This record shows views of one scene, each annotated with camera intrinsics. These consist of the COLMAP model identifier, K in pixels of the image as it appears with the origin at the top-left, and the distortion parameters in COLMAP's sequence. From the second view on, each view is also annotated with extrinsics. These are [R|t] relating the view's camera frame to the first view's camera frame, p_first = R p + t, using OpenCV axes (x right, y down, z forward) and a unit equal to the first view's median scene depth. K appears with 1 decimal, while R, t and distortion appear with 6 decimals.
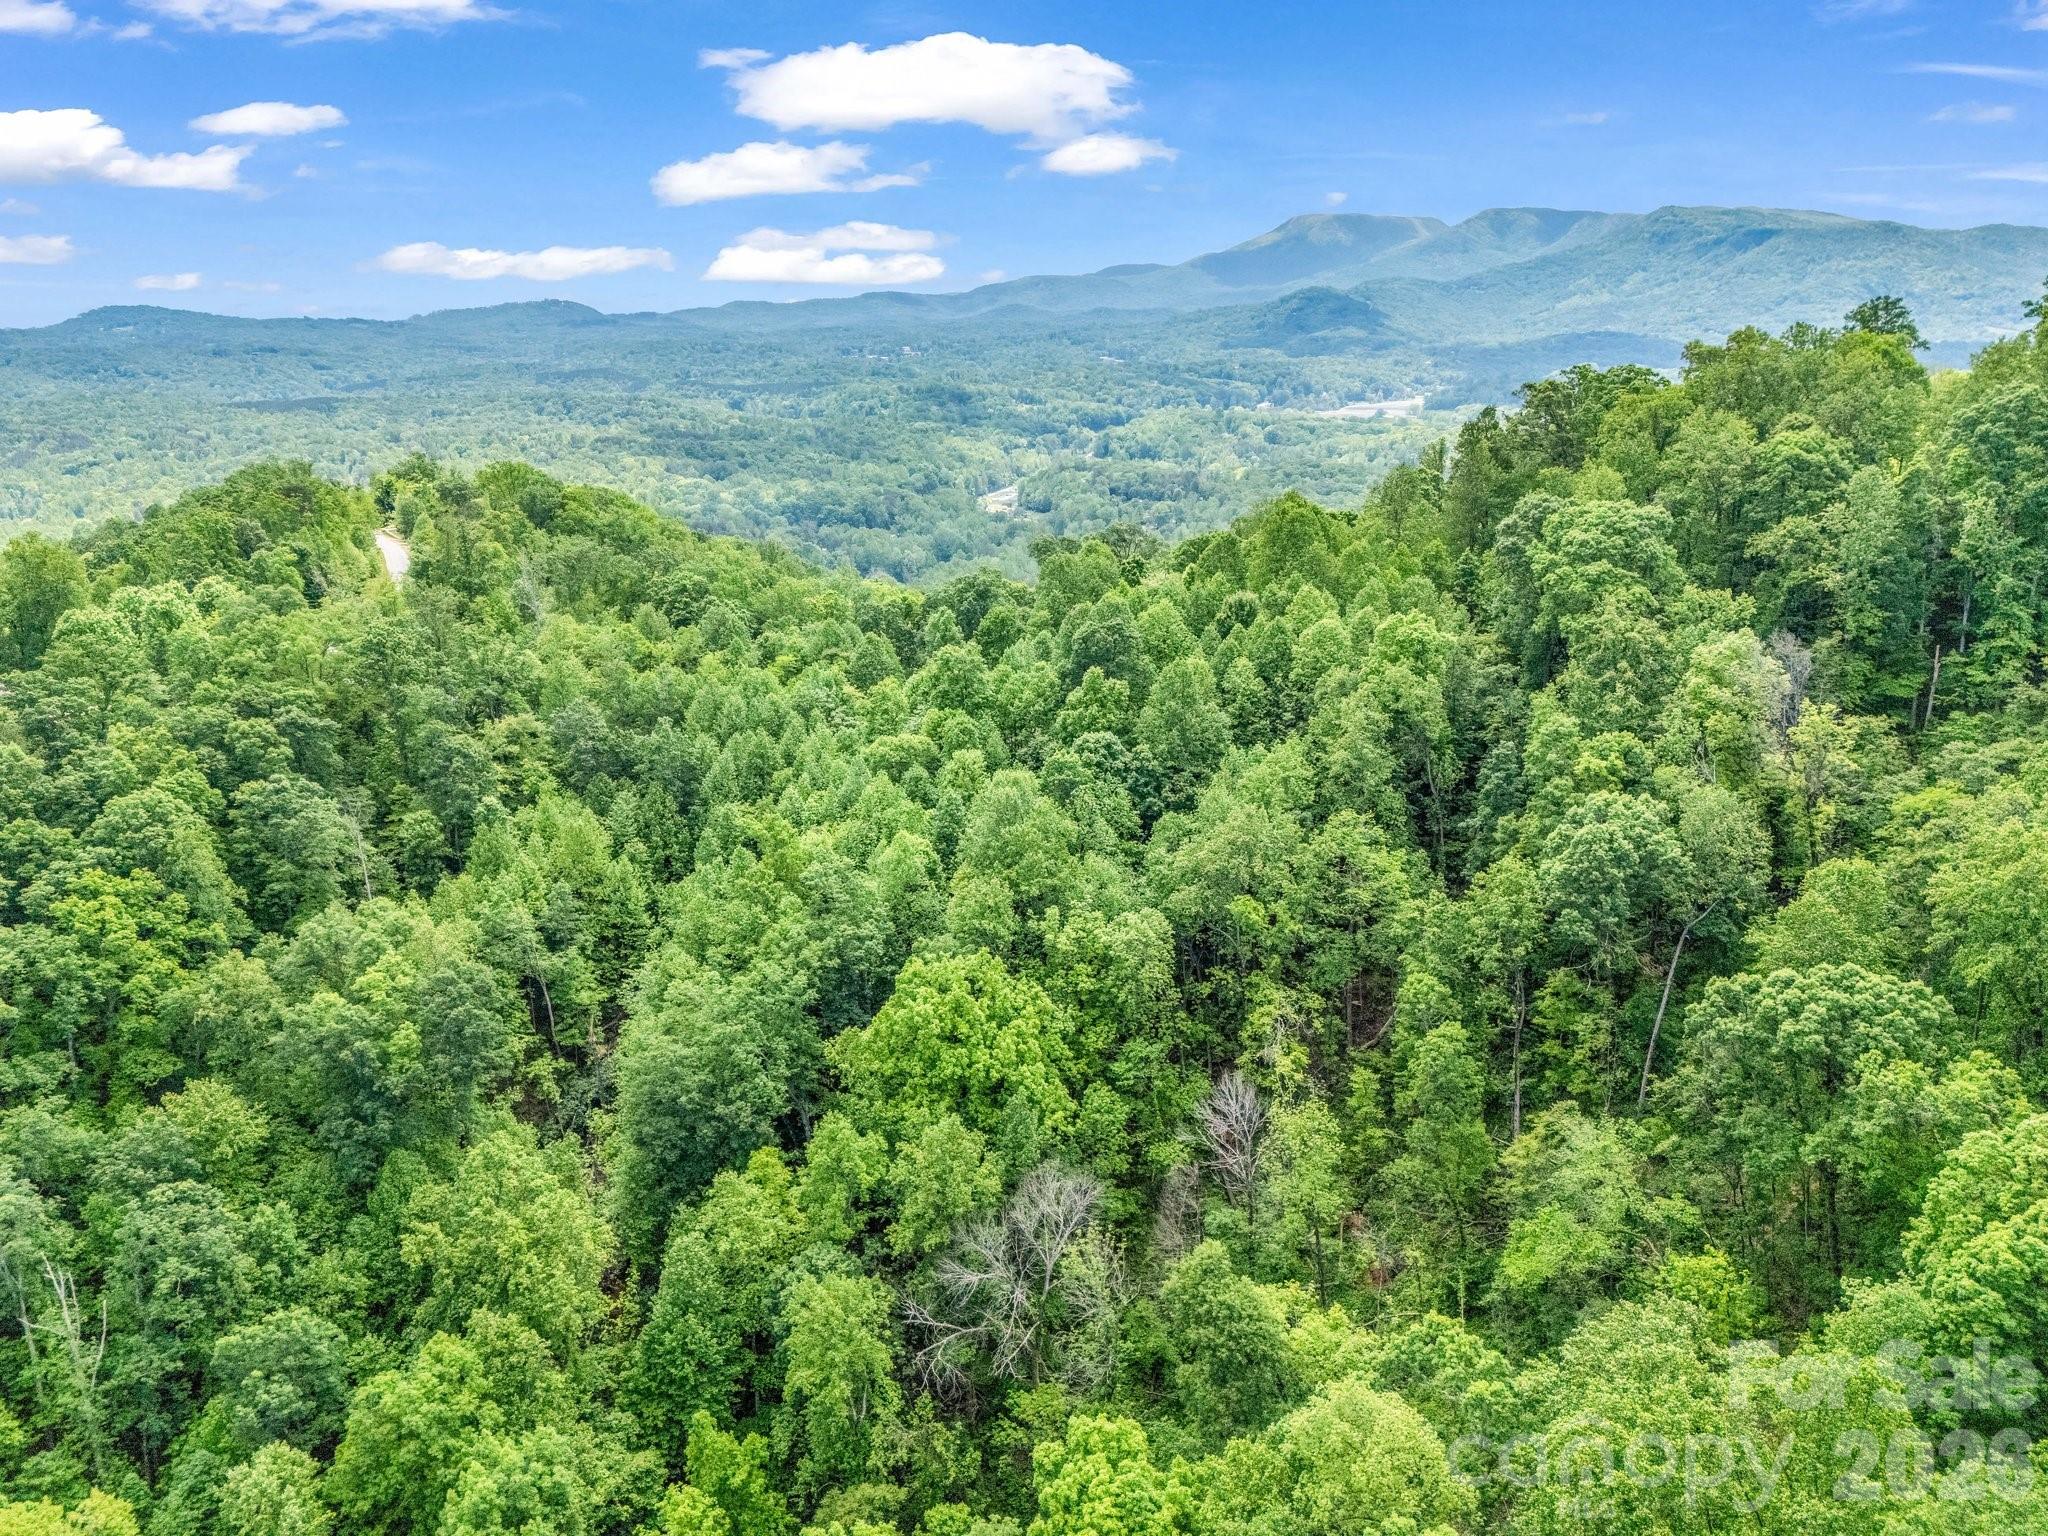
lens RADIAL K [[1517.6, 0, 1026.7], [0, 1517.6, 775.1], [0, 0, 1]] dist [0.057374, -0.041667]
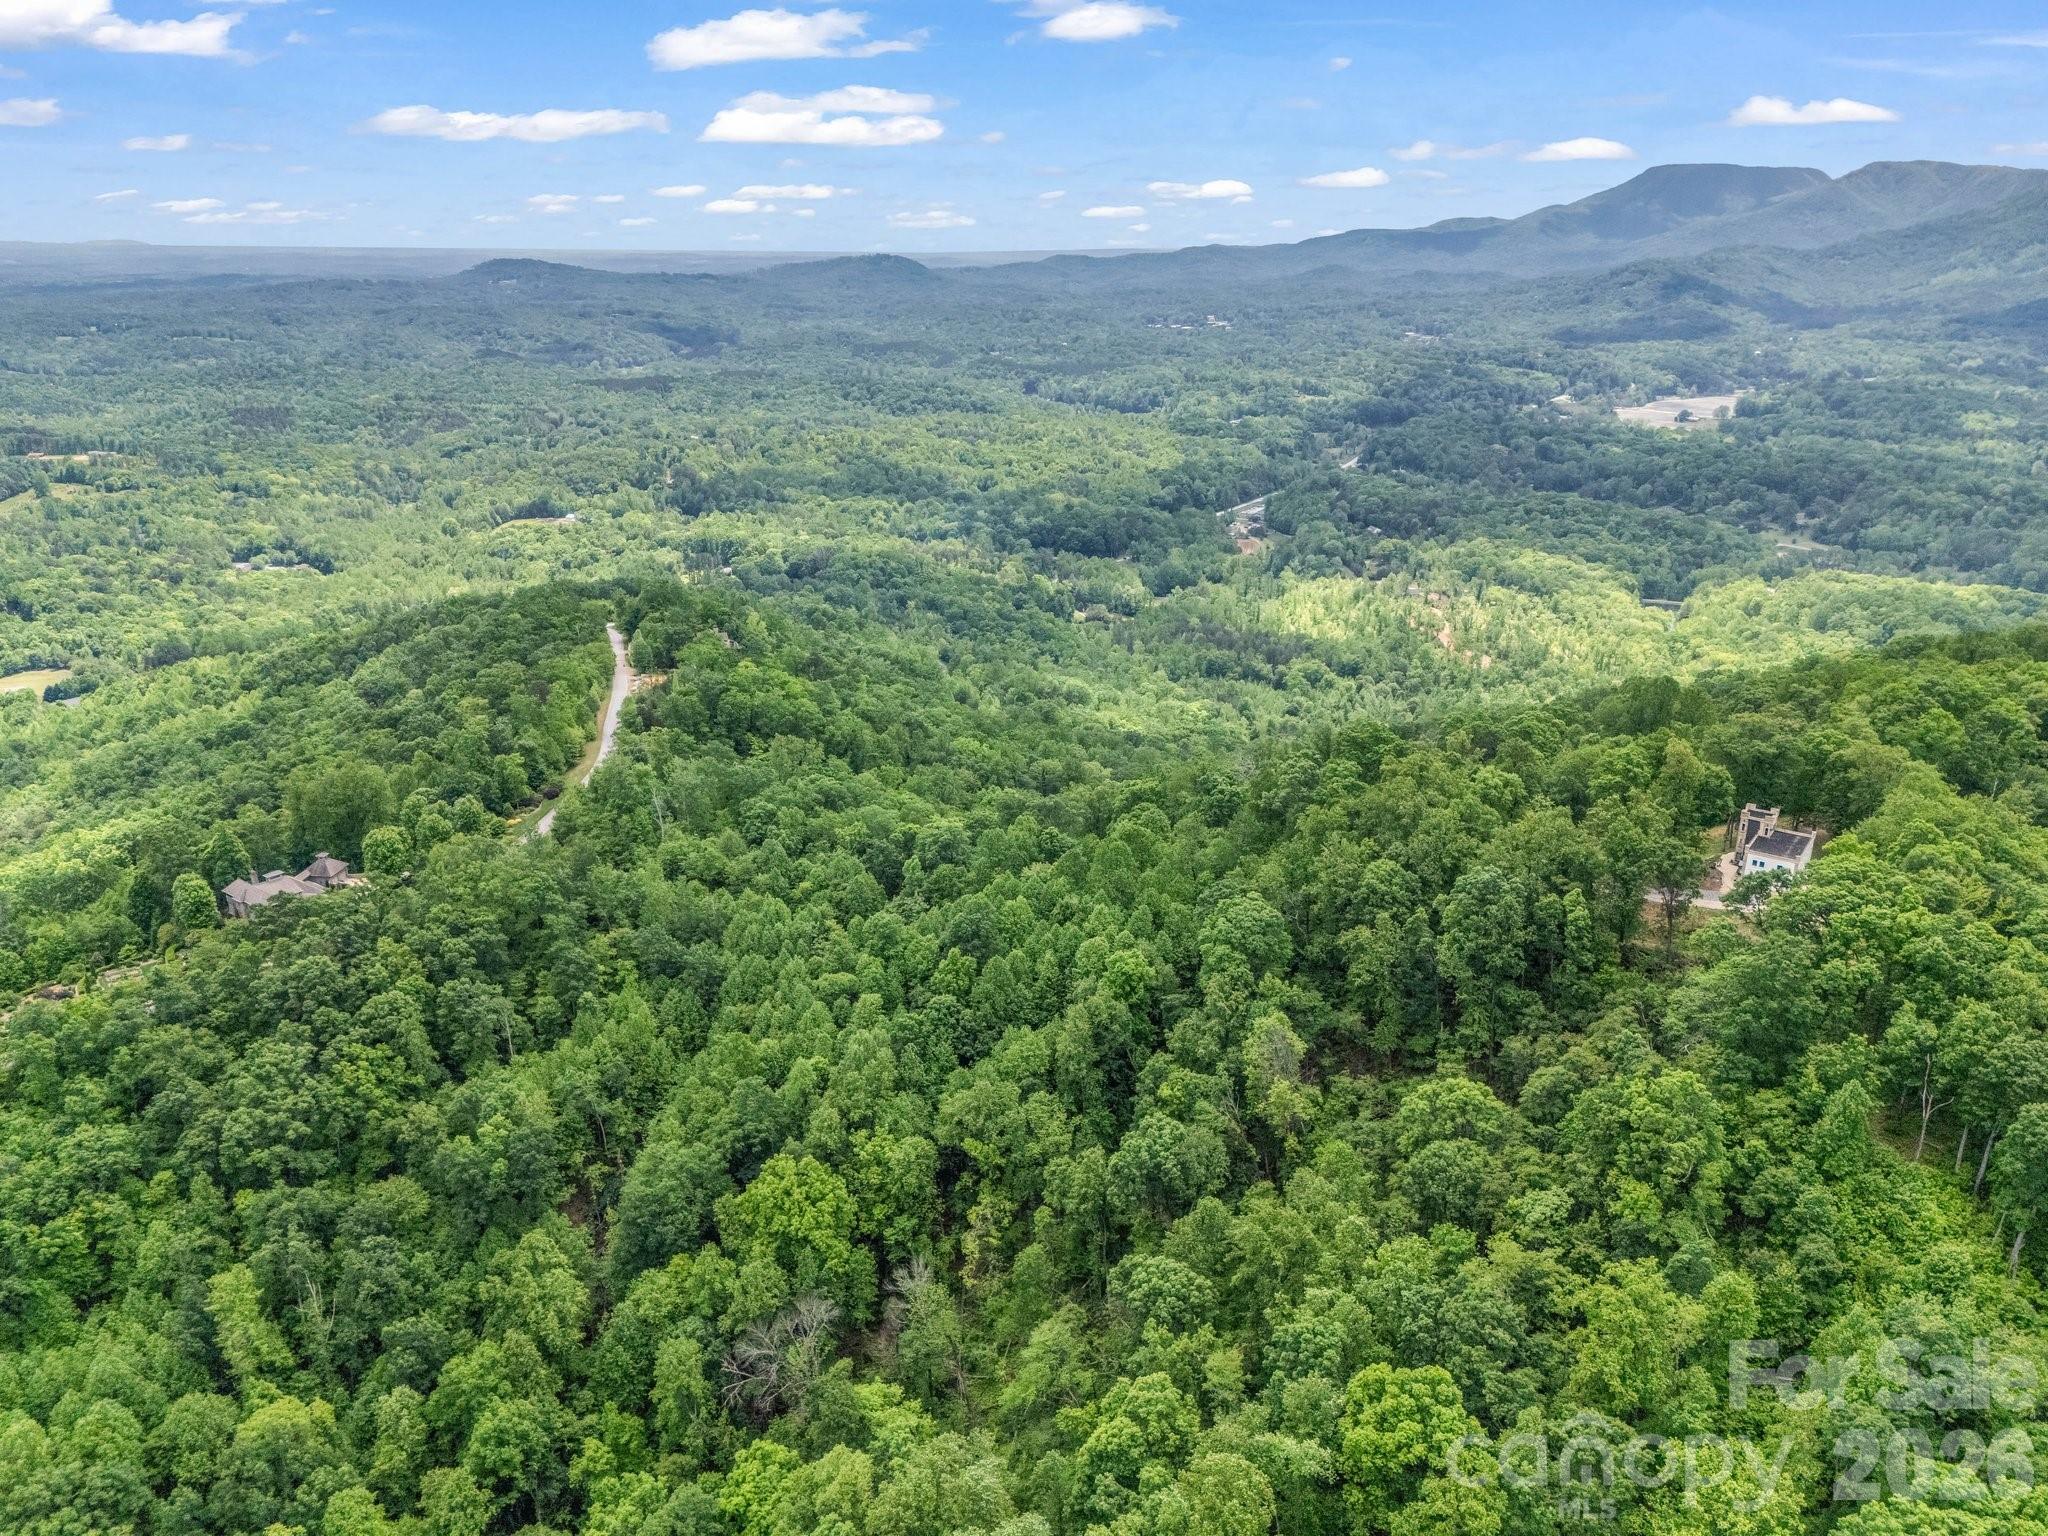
lens RADIAL K [[1517.6, 0, 1023.3], [0, 1517.6, 765.2], [0, 0, 1]] dist [0.057374, -0.041667]
pose [[0.978666, 0.078281, -0.189961, 0.484784], [-0.072977, 0.996727, 0.034767, -0.390988], [0.192061, -0.020162, 0.981176, -0.620353]]
